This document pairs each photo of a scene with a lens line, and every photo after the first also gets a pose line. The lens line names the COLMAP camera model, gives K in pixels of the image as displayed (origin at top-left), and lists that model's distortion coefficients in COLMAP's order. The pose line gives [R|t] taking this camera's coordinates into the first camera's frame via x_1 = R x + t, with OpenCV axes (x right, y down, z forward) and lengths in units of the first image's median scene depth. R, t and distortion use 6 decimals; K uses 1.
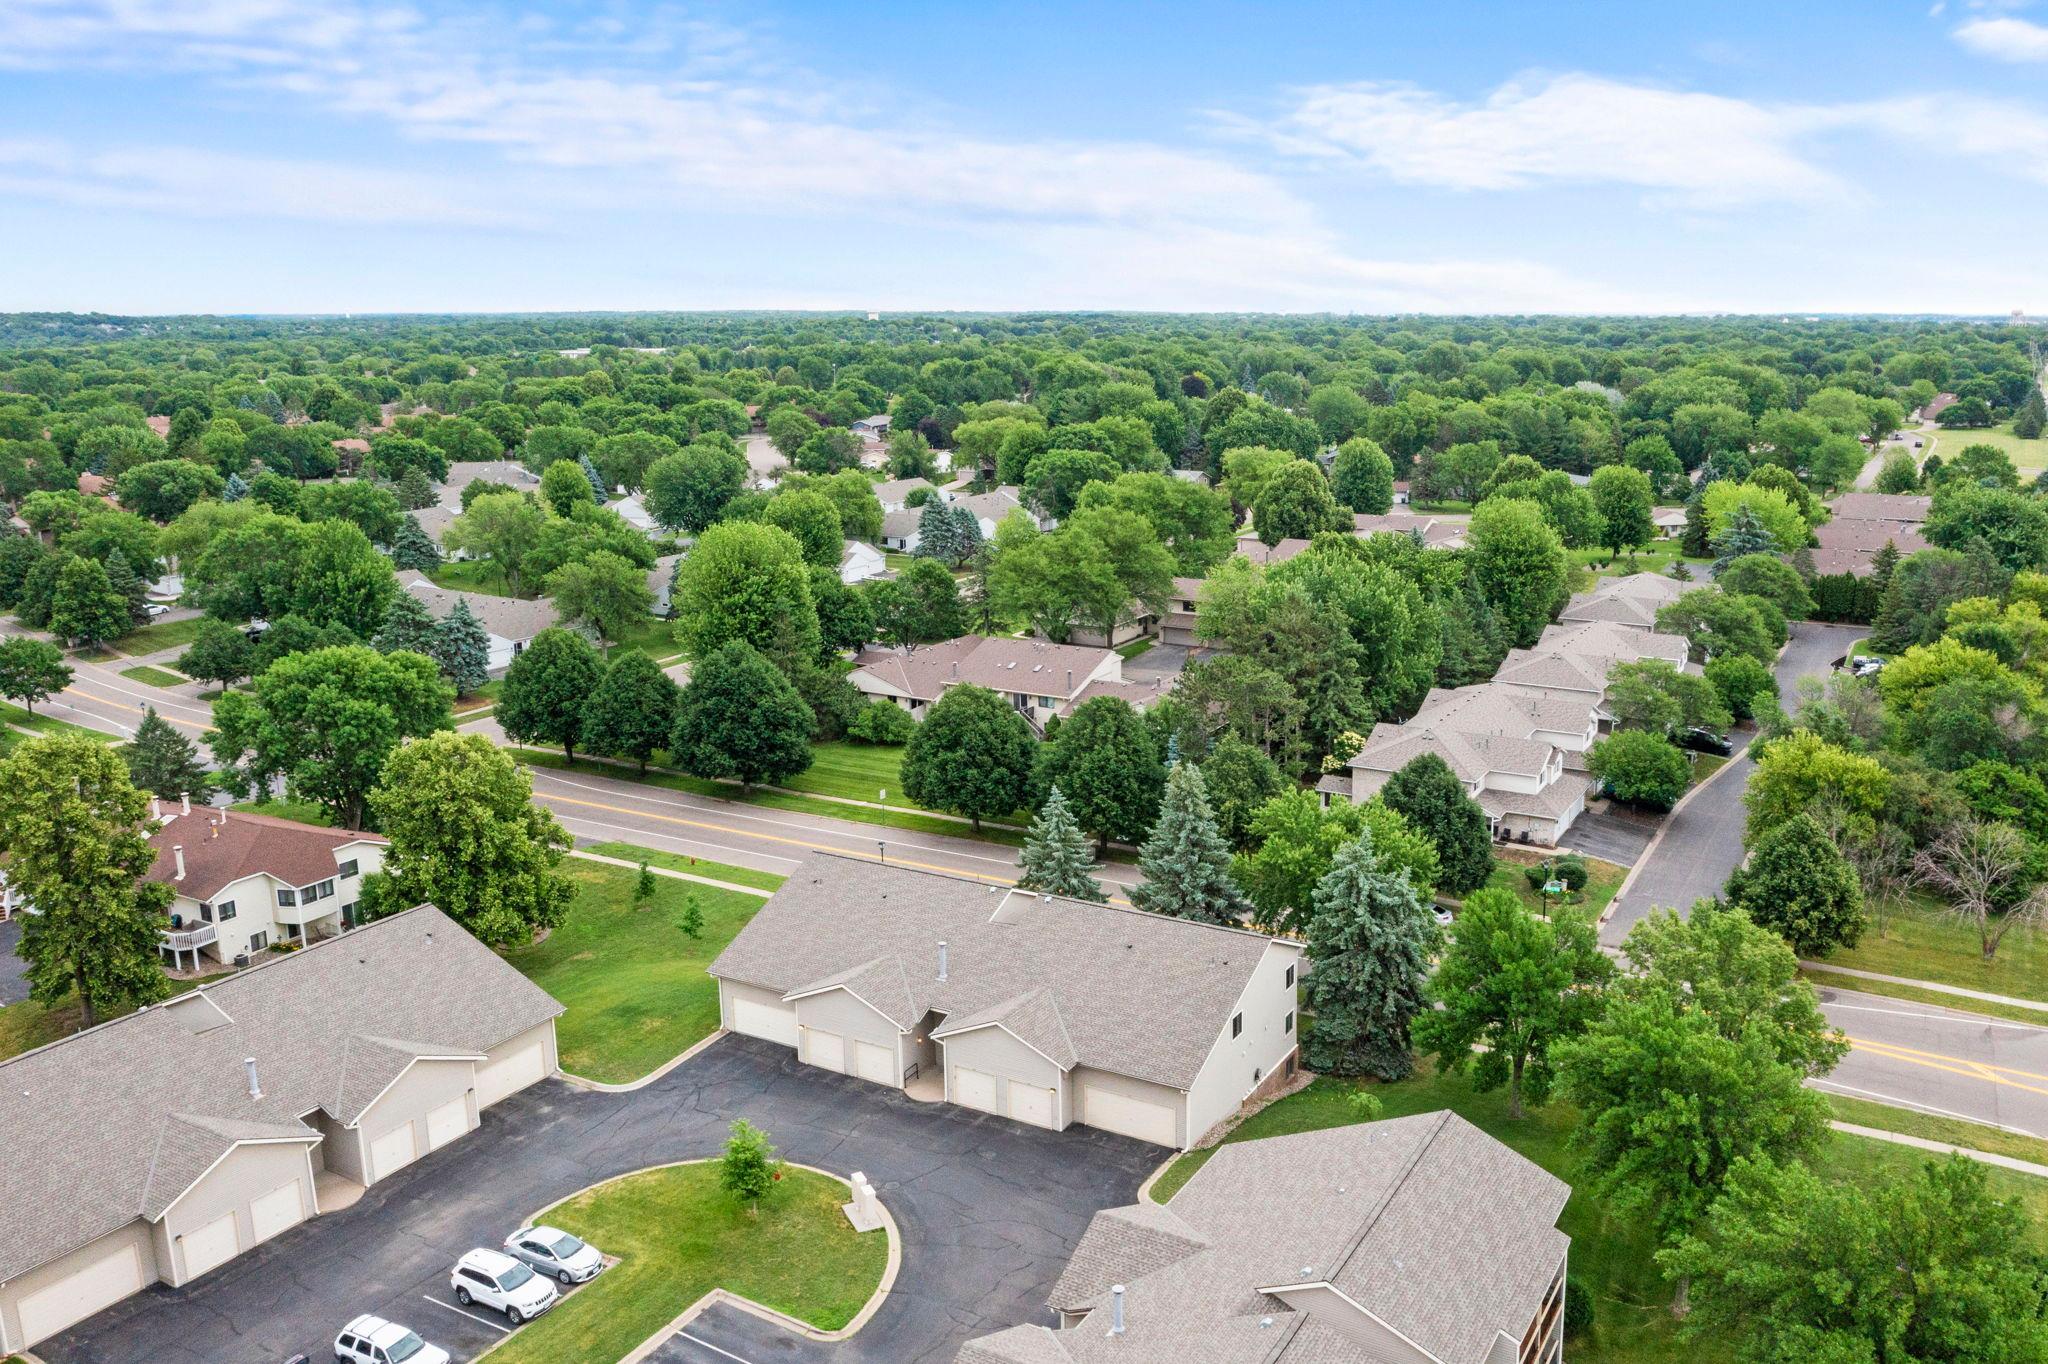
lens RADIAL K [[1656.2, 0, 1060.5], [0, 1656.2, 678.4], [0, 0, 1]] dist [-0.026147, -0.002342]
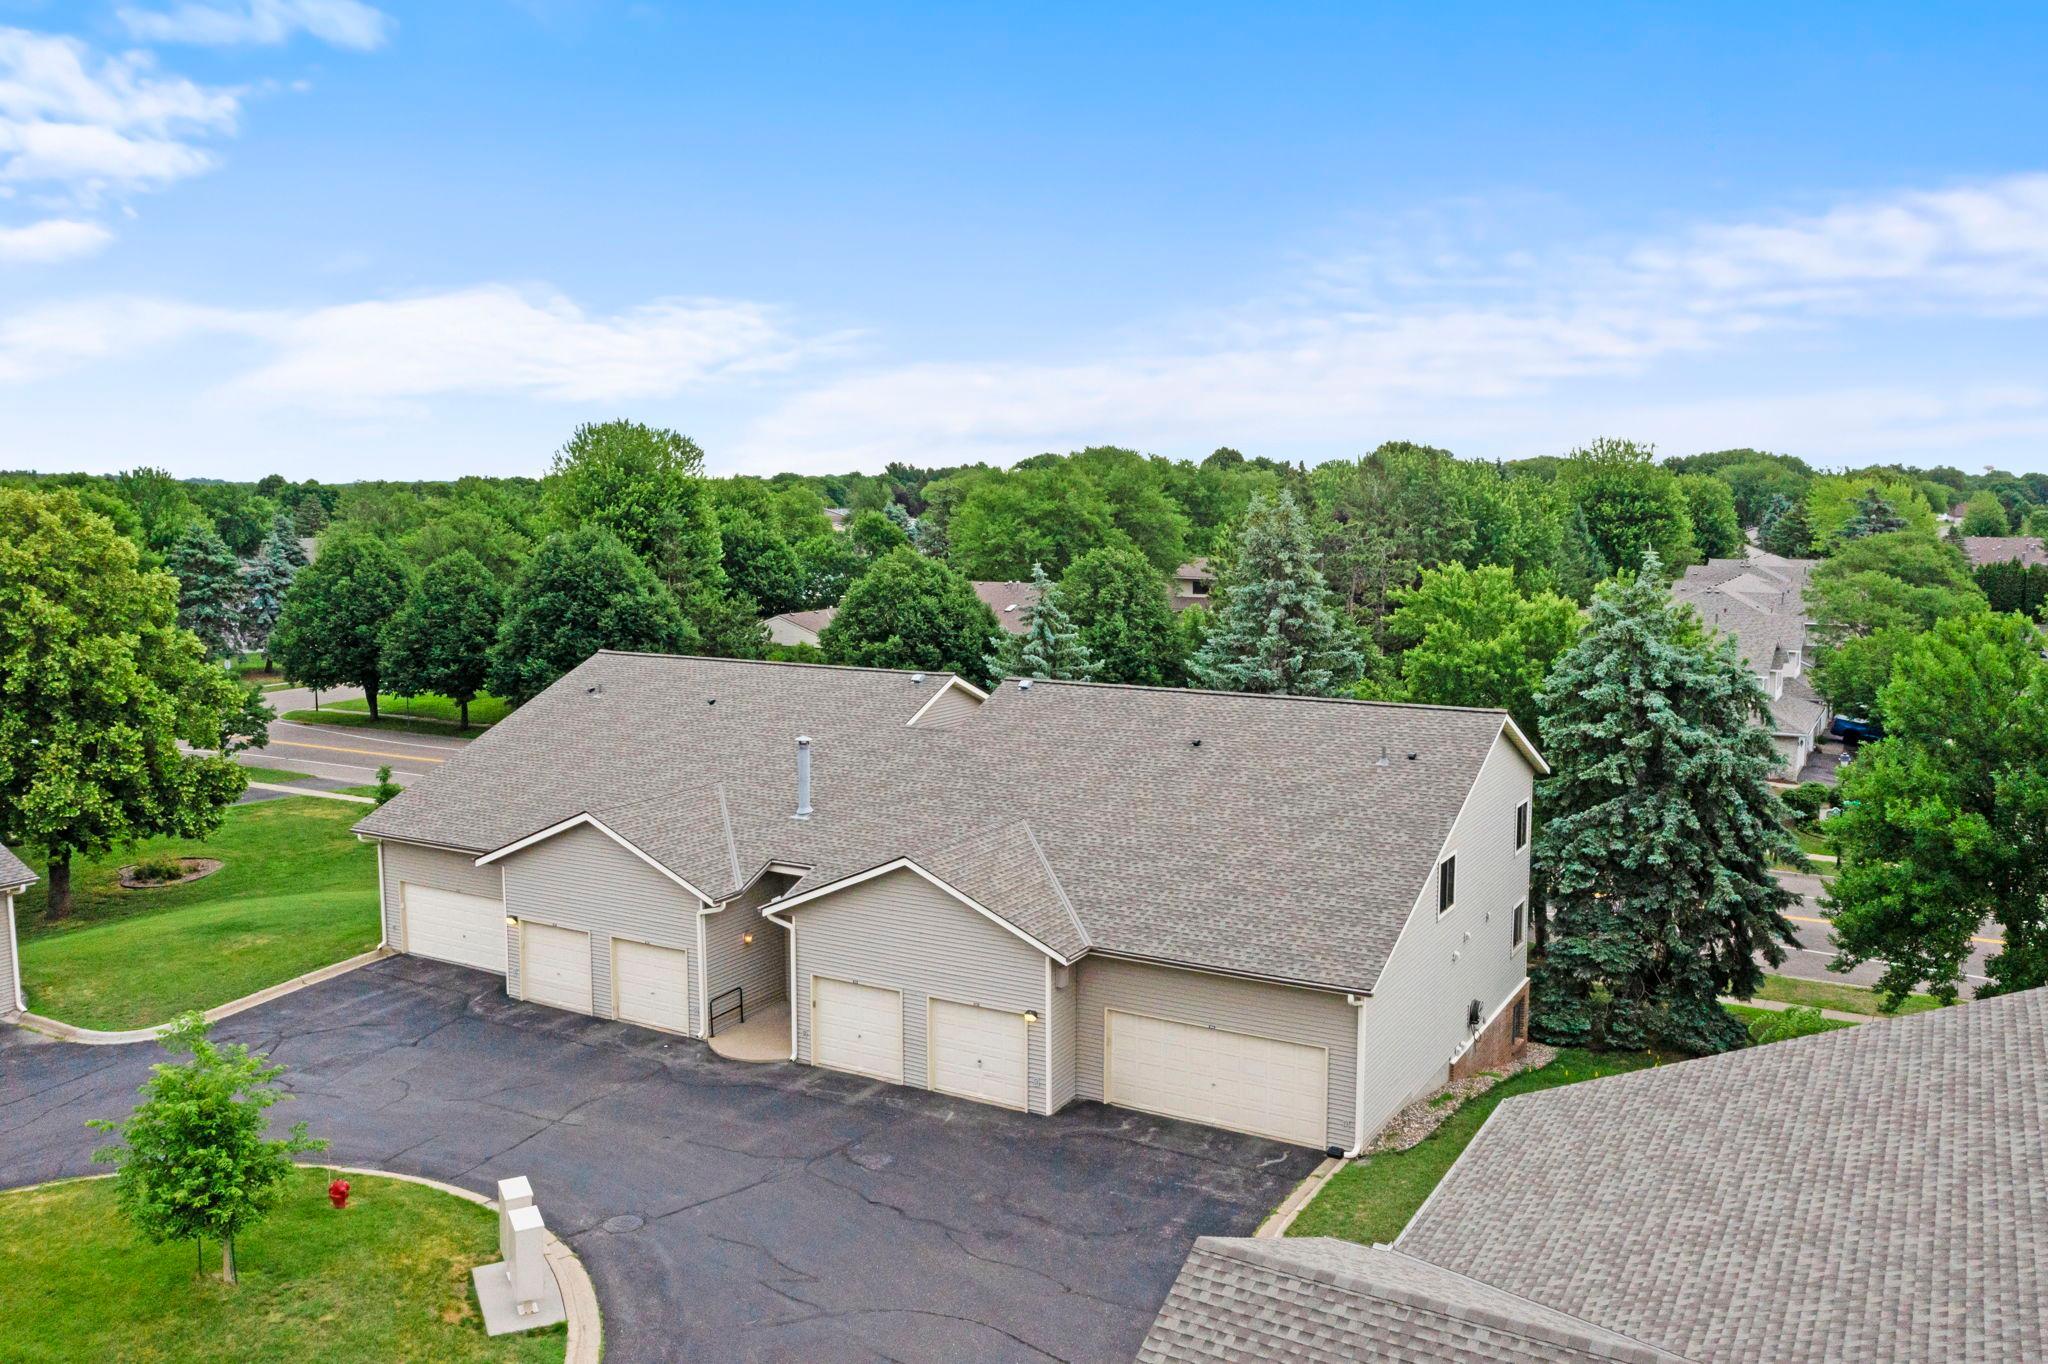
lens RADIAL K [[1669.2, 0, 1042.7], [0, 1669.2, 657.9], [0, 0, 1]] dist [-0.020316, -0.003533]
pose [[0.999864, 0.015761, 0.004775, -0.004635], [-0.015217, 0.995069, -0.098010, 0.177315], [-0.006296, 0.097924, 0.995174, 0.498783]]
